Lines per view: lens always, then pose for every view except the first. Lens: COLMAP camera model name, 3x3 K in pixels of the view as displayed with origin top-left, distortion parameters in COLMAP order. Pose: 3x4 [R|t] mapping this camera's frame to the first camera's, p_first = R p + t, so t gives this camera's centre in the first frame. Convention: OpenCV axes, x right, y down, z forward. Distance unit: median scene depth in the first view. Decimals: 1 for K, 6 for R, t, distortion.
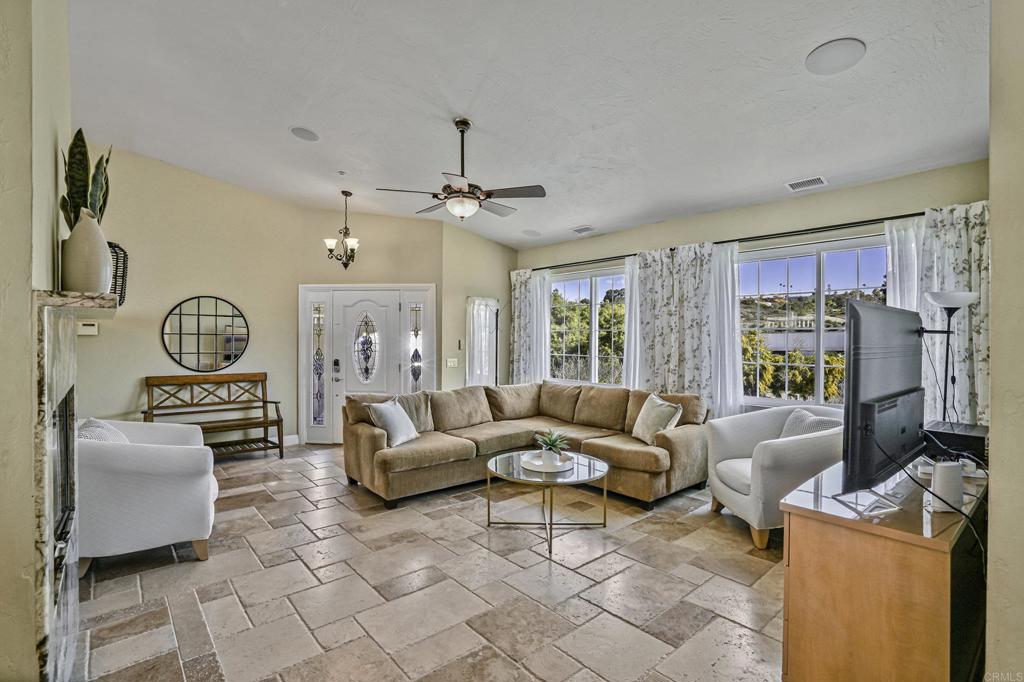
lens RADIAL K [[479.3, 0, 505.4], [0, 479.3, 338.4], [0, 0, 1]] dist [-0.042148, 0.012816]
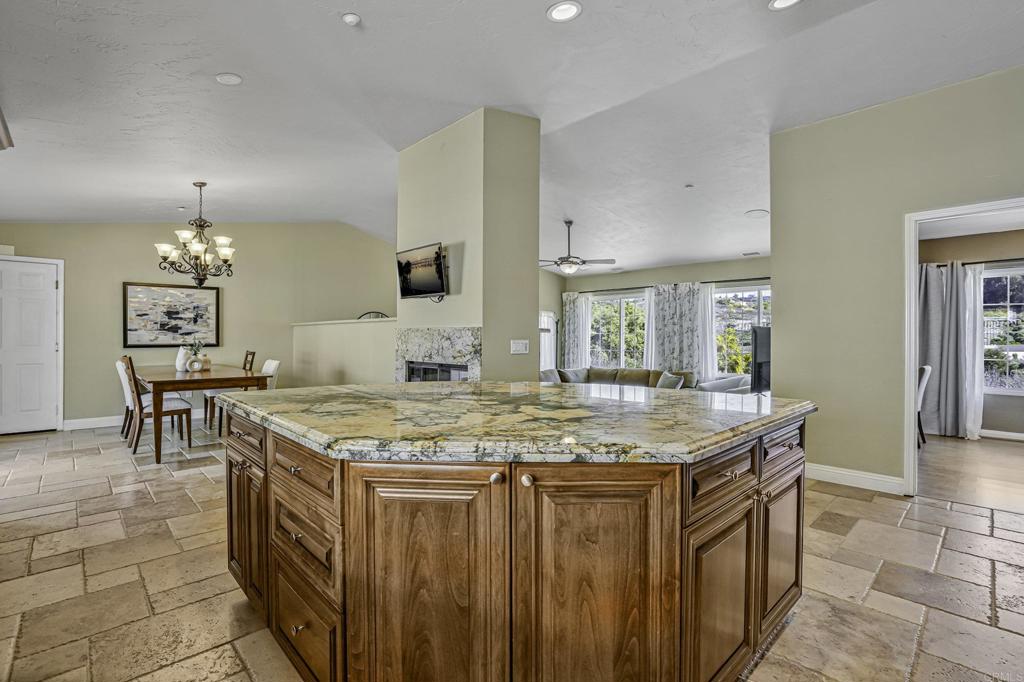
lens RADIAL K [[479.3, 0, 510.9], [0, 479.3, 339.2], [0, 0, 1]] dist [-0.042148, 0.012816]
pose [[0.998663, -0.002919, 0.051615, -0.303673], [0.002767, 0.999992, 0.003013, -0.004754], [-0.051624, -0.002866, 0.998663, -0.619699]]
